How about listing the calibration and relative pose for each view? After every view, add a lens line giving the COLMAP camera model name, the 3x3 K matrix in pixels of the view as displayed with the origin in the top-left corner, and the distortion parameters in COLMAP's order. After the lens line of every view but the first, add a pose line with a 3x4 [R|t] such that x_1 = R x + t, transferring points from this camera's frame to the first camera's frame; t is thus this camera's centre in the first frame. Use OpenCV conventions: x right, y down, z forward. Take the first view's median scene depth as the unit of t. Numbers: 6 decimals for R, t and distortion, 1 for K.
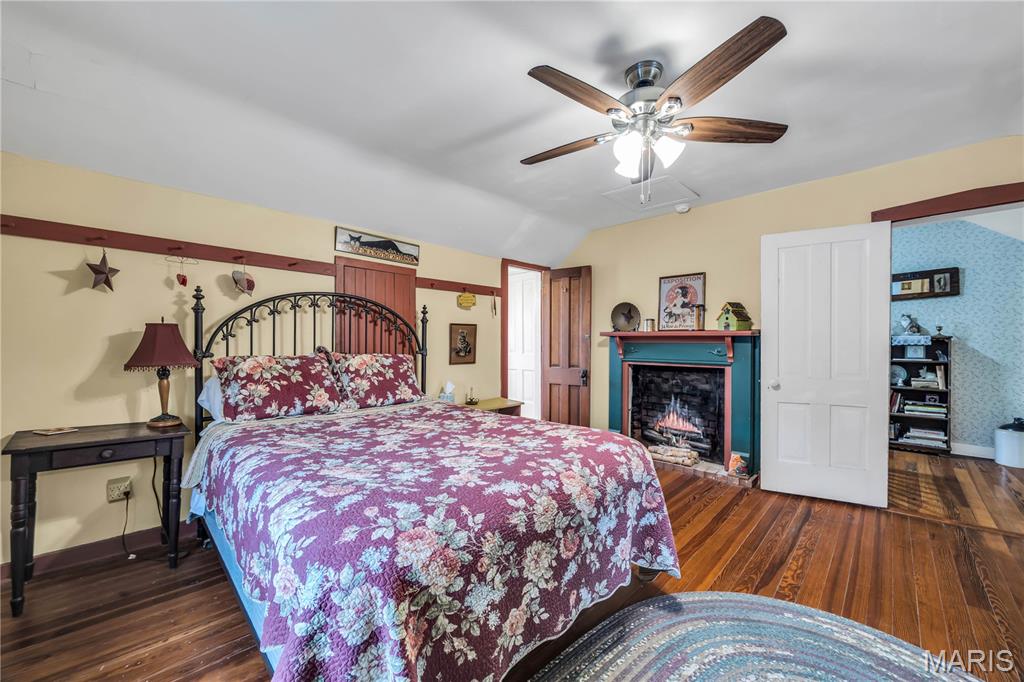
lens RADIAL K [[397.3, 0, 513.4], [0, 397.3, 346.8], [0, 0, 1]] dist [-0.007483, 0.000673]
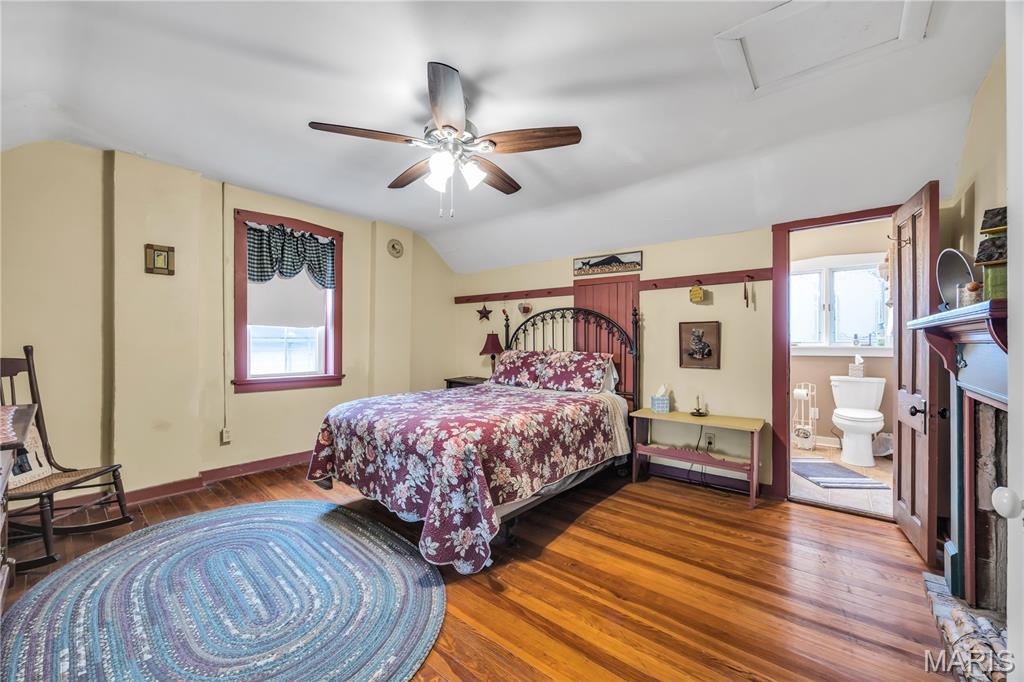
lens RADIAL K [[397.3, 0, 513.3], [0, 397.3, 337.6], [0, 0, 1]] dist [-0.007483, 0.000673]
pose [[0.076555, -0.013595, -0.996973, 1.097657], [-0.015067, 0.999777, -0.014790, -0.006749], [0.996952, 0.016153, 0.076333, 0.823294]]
